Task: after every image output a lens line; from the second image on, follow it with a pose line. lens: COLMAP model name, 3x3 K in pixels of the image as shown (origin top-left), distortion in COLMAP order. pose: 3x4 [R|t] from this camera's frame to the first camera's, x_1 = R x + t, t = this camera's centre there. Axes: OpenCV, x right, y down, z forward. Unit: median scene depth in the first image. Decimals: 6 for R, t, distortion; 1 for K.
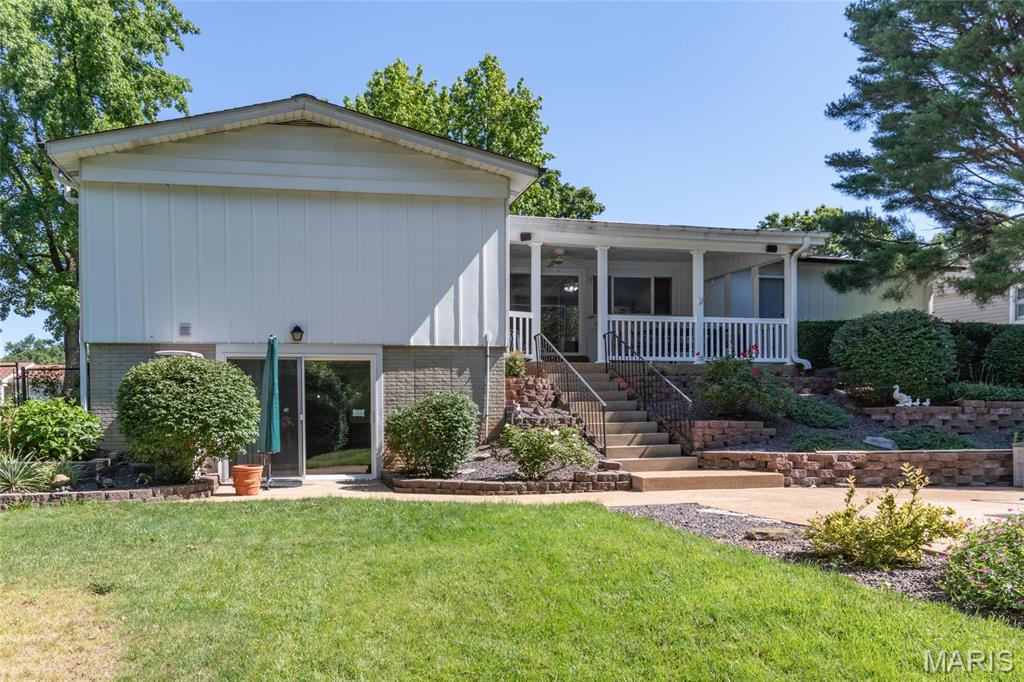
lens RADIAL K [[696.3, 0, 426.2], [0, 696.3, 439.7], [0, 0, 1]] dist [-0.000959, -0.005947]
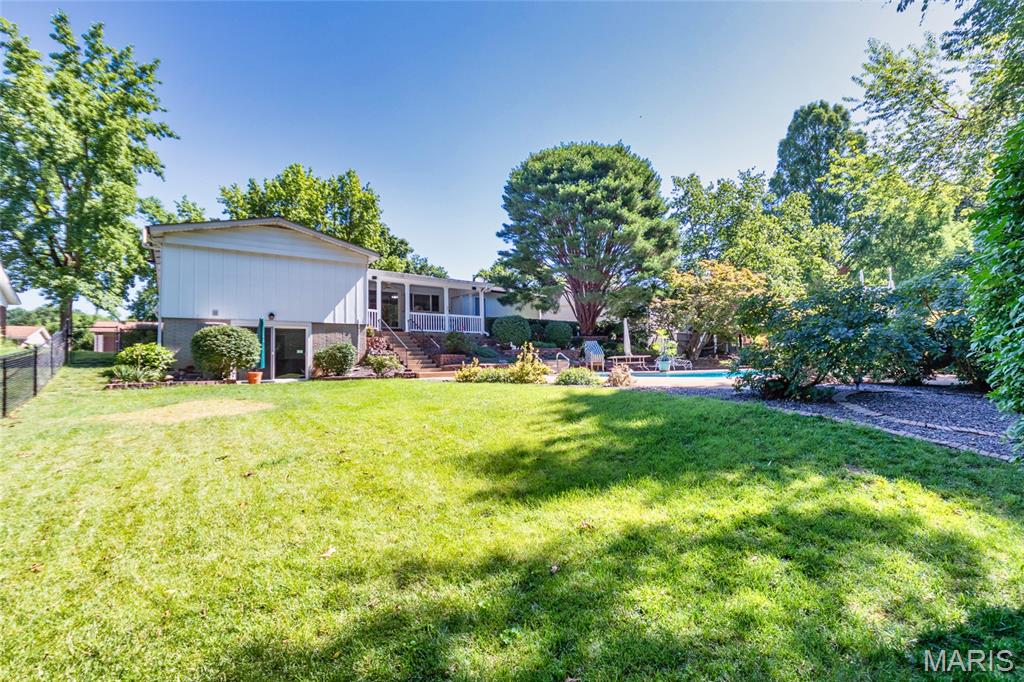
lens RADIAL K [[482.4, 0, 504.2], [0, 482.4, 341.2], [0, 0, 1]] dist [0.002372, -0.002004]
pose [[0.912800, 0.012710, 0.408210, -0.128832], [0.024795, 0.995947, -0.086453, 0.078966], [-0.407654, 0.089036, 0.908785, -0.690621]]
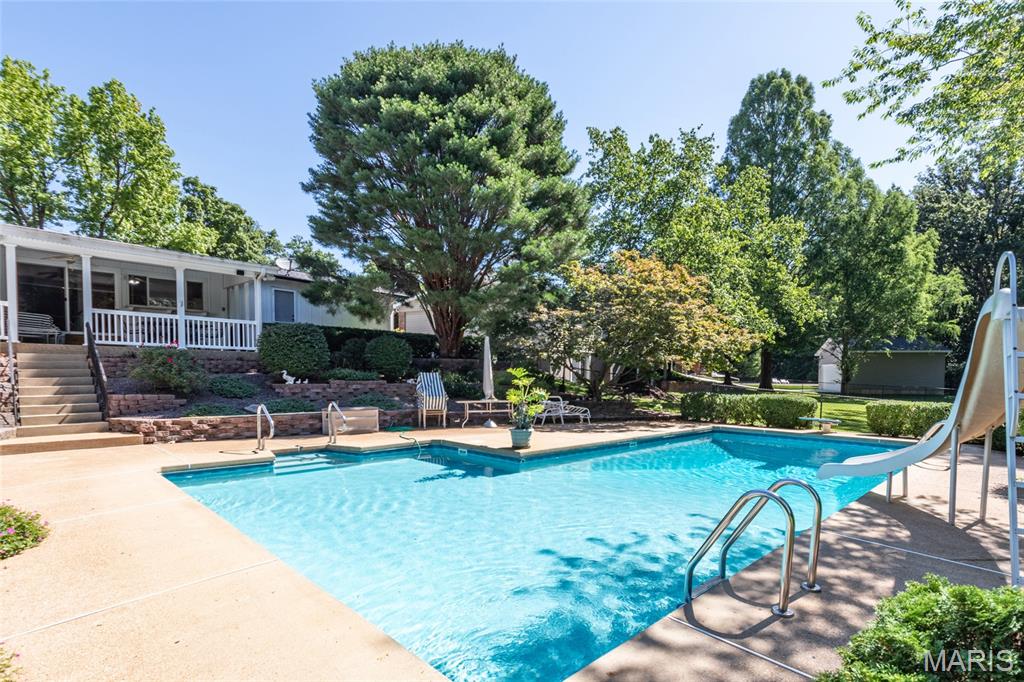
lens RADIAL K [[482.4, 0, 521.4], [0, 482.4, 380.1], [0, 0, 1]] dist [0.002372, -0.002004]
pose [[0.841219, 0.006163, 0.540659, 0.500988], [-0.001537, 0.999958, -0.009007, -0.044262], [-0.540692, 0.006746, 0.841194, -0.197593]]
